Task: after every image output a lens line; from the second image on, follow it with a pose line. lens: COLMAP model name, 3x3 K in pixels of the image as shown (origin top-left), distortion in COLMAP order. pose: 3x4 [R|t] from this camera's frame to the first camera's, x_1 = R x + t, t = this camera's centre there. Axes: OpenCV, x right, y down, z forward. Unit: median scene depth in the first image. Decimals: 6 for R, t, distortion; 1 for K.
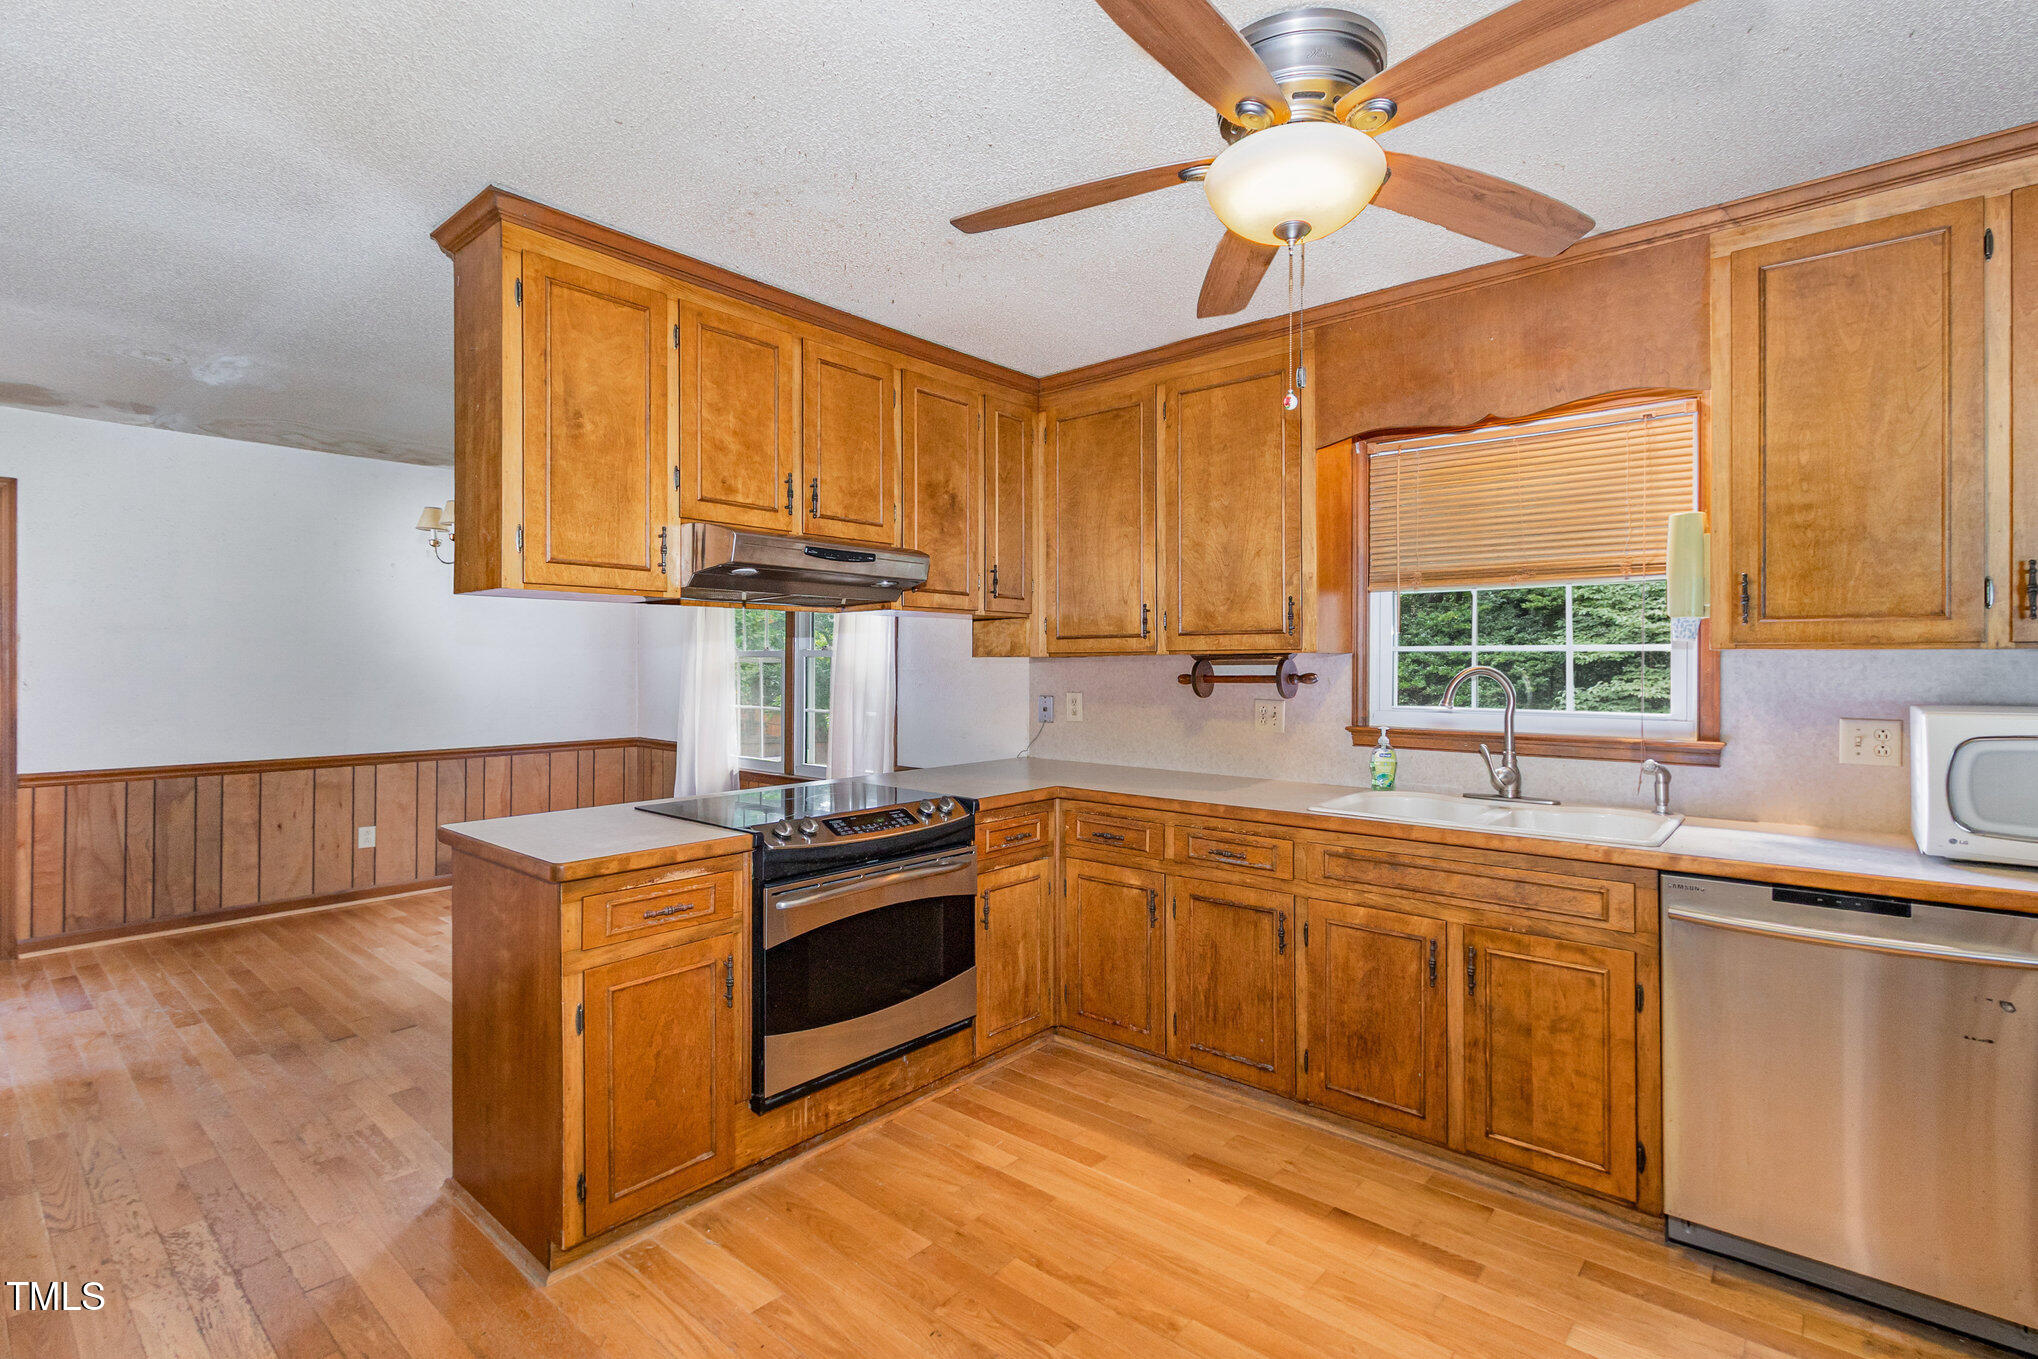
lens RADIAL K [[927.6, 0, 1009.1], [0, 927.6, 664.2], [0, 0, 1]] dist [-0.004855, -0.001109]
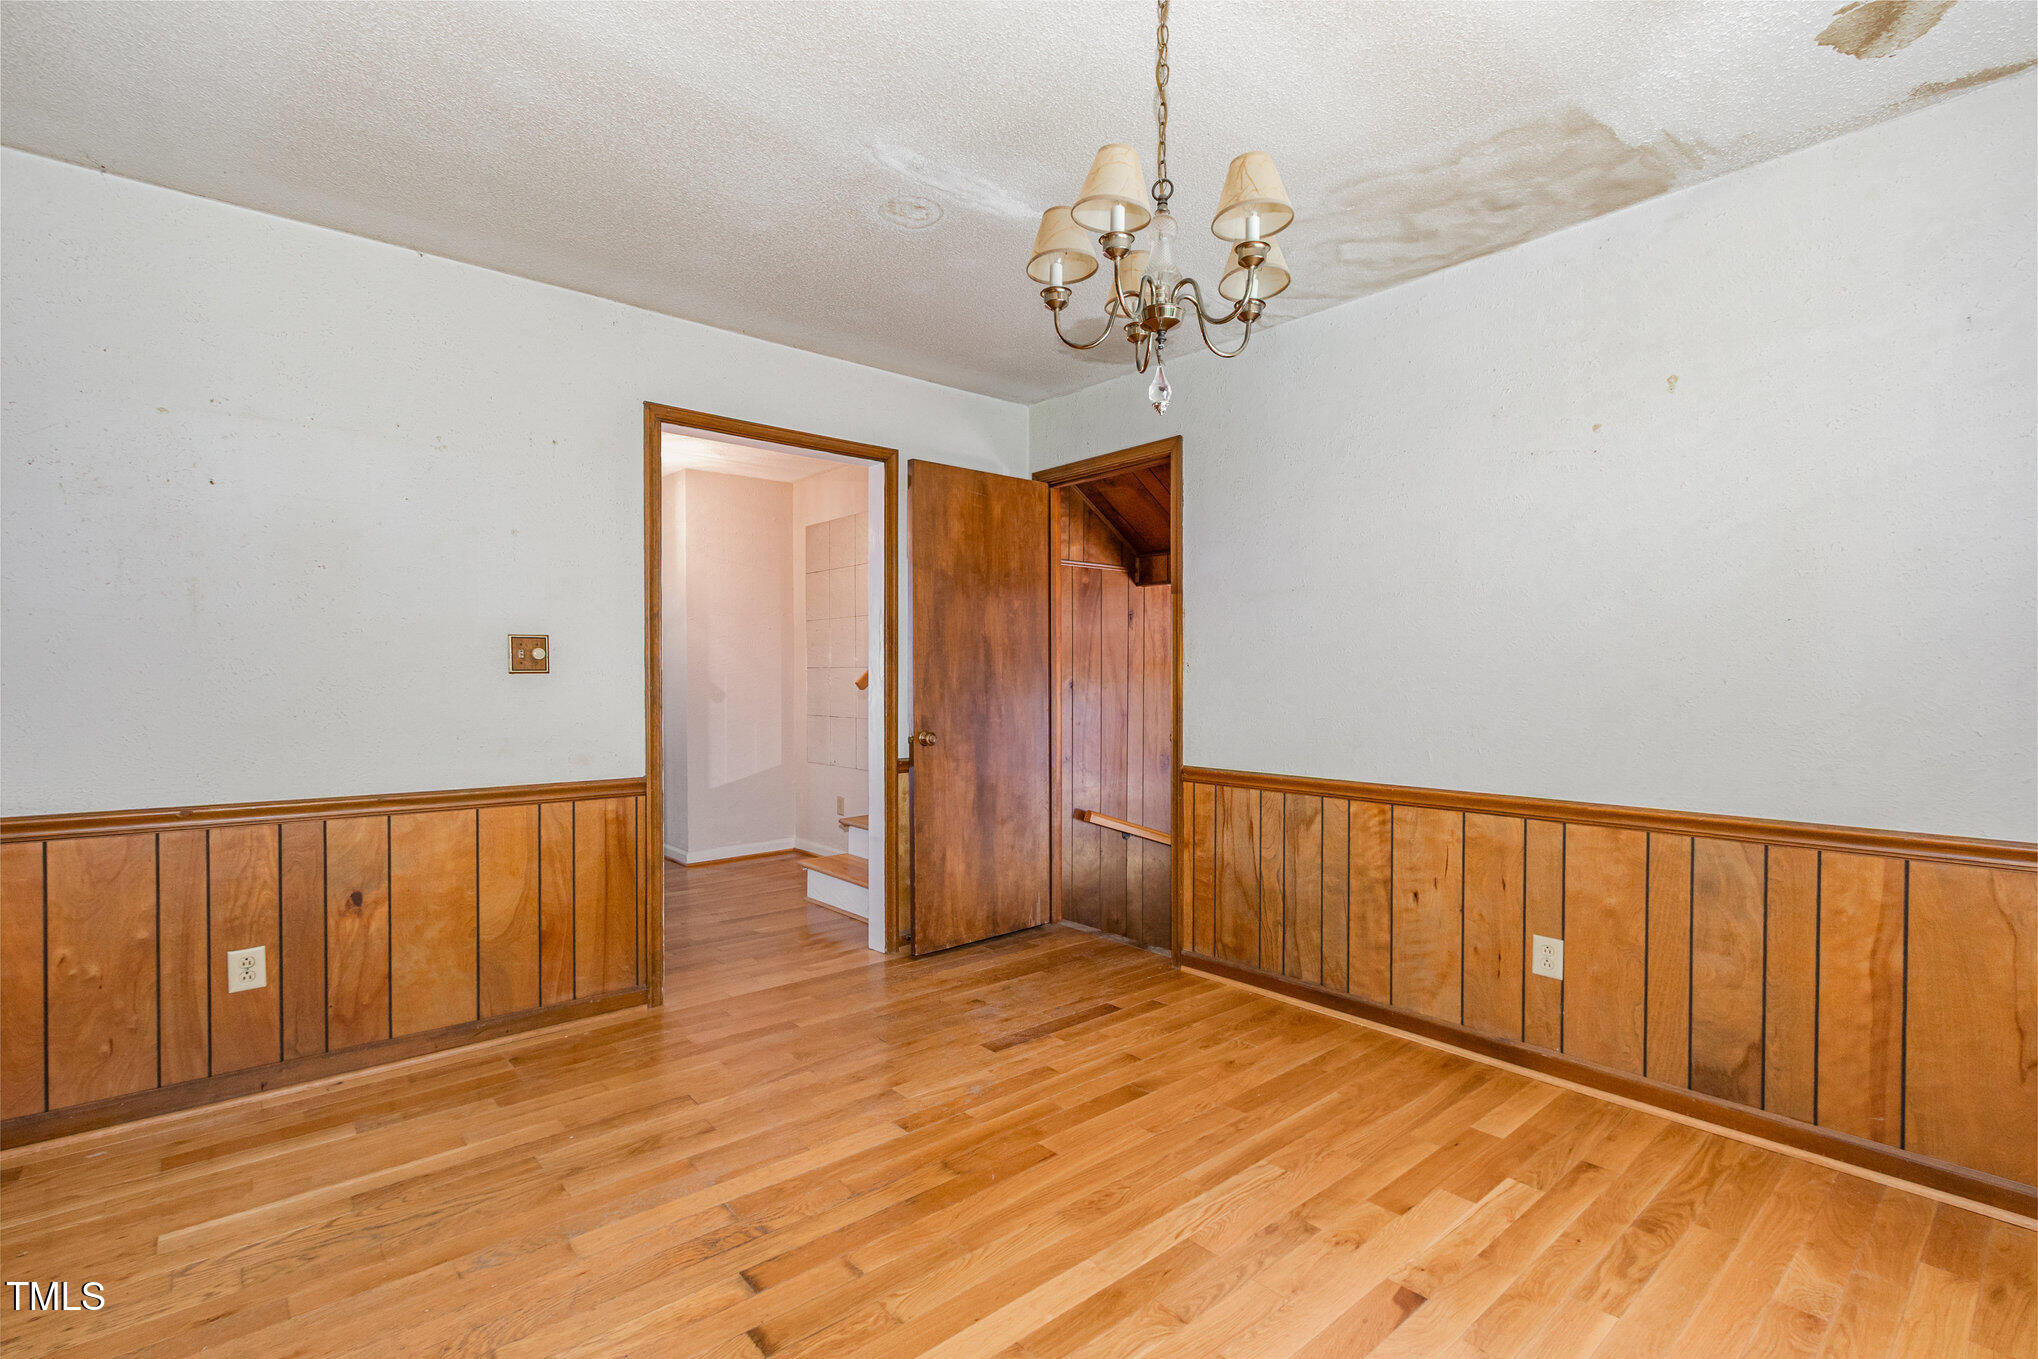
lens RADIAL K [[927.6, 0, 1027.4], [0, 927.6, 685.5], [0, 0, 1]] dist [-0.004855, -0.001109]
pose [[-0.154129, 0.004343, -0.988041, -0.145242], [-0.002202, 0.999986, 0.004739, 0.034301], [0.988048, 0.002906, -0.154117, 0.893180]]
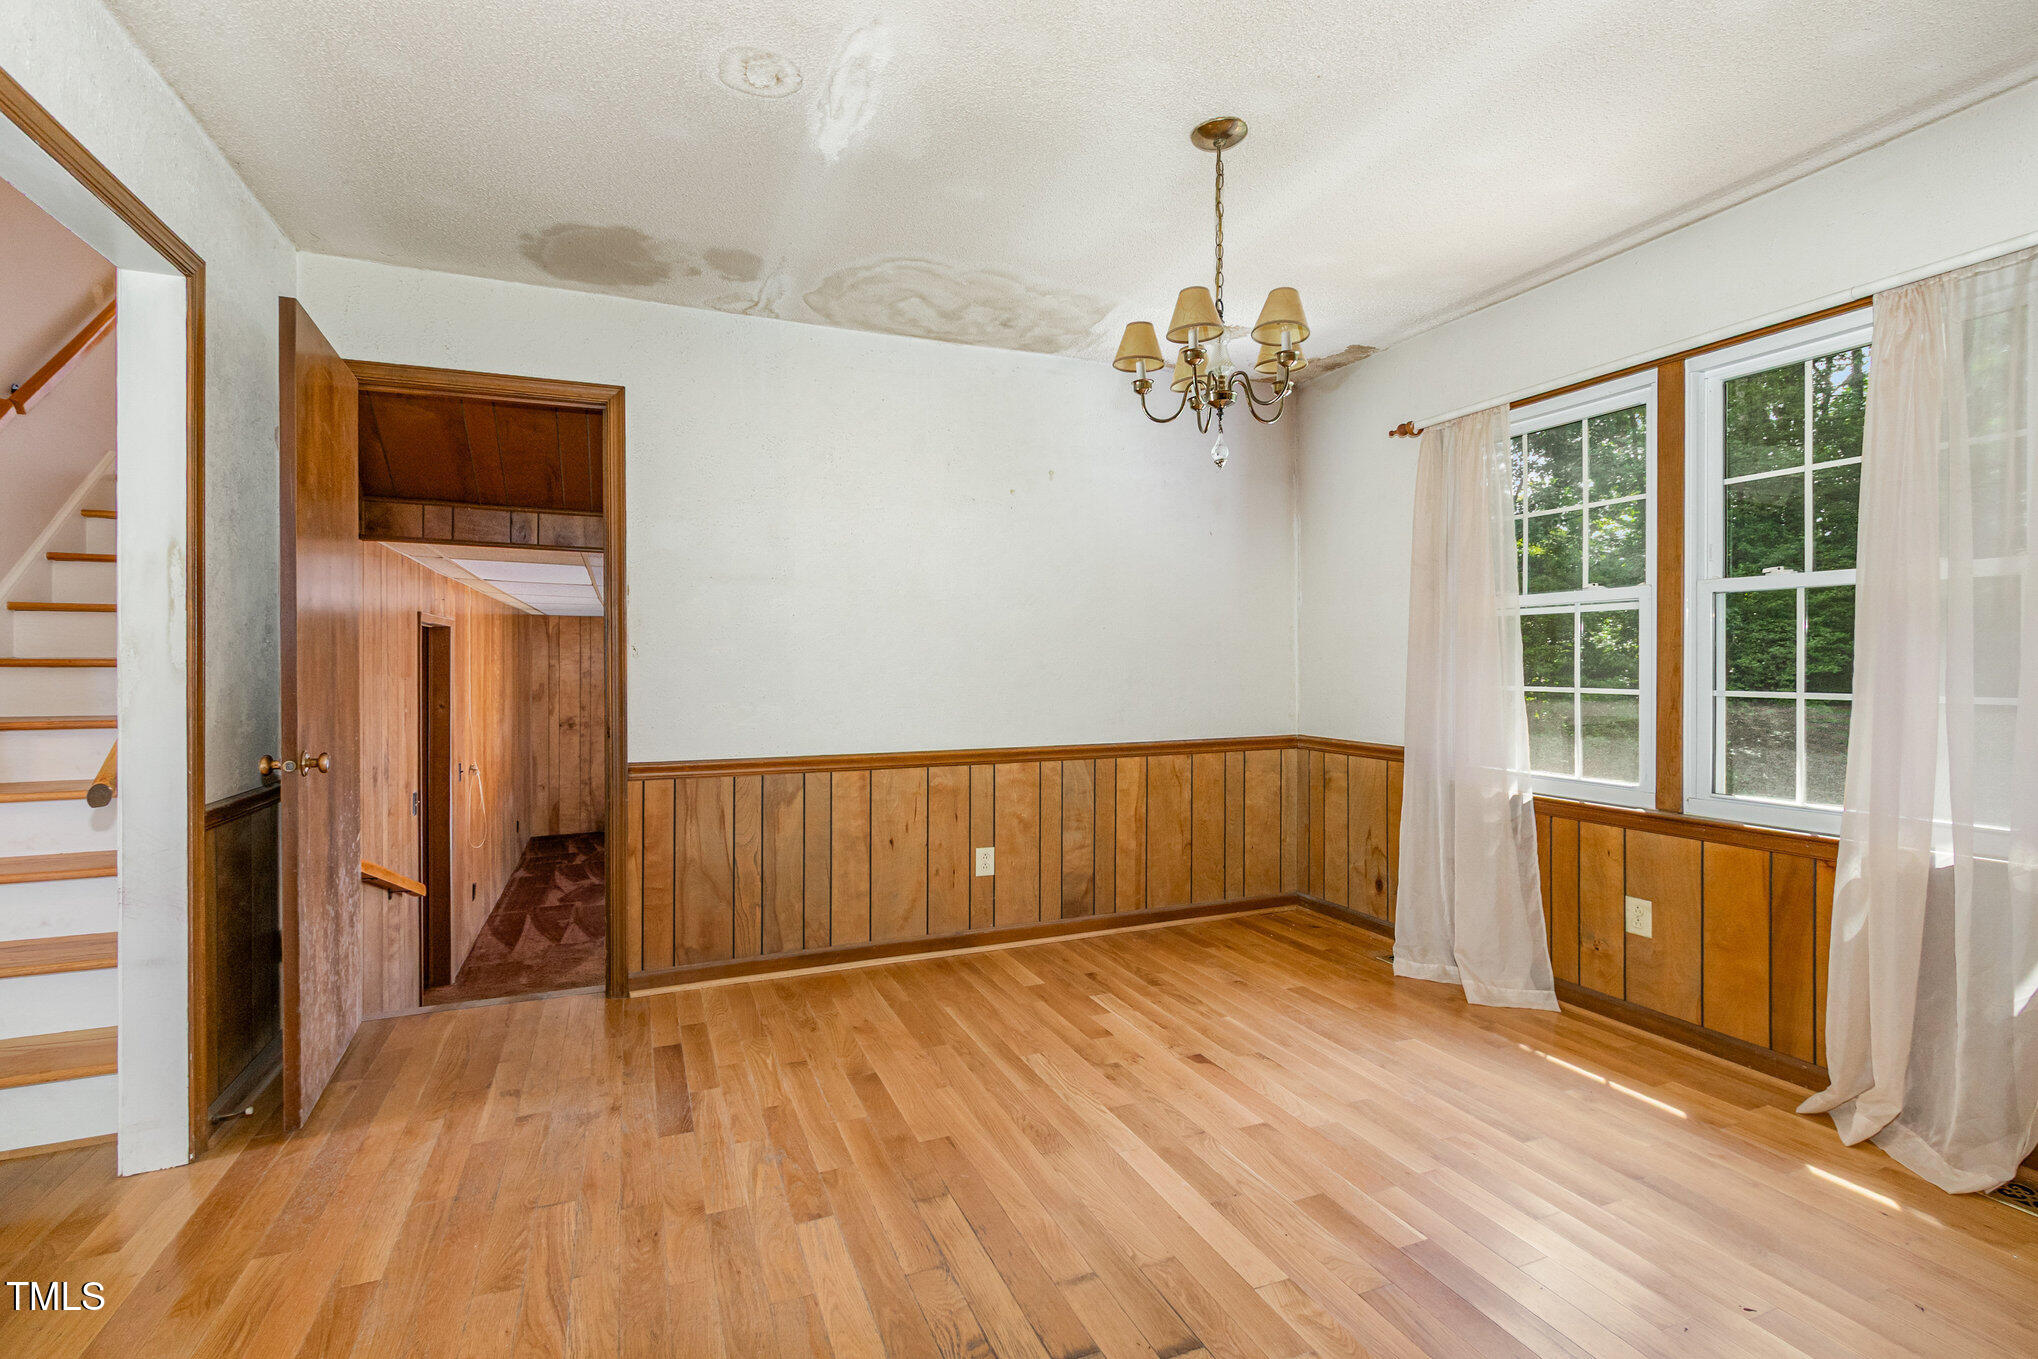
lens RADIAL K [[927.6, 0, 1025.7], [0, 927.6, 660.7], [0, 0, 1]] dist [-0.004855, -0.001109]
pose [[0.892916, -0.008787, -0.450138, -0.375918], [0.007049, 0.999960, -0.005537, 0.035424], [0.450169, 0.001771, 0.892942, 0.402733]]
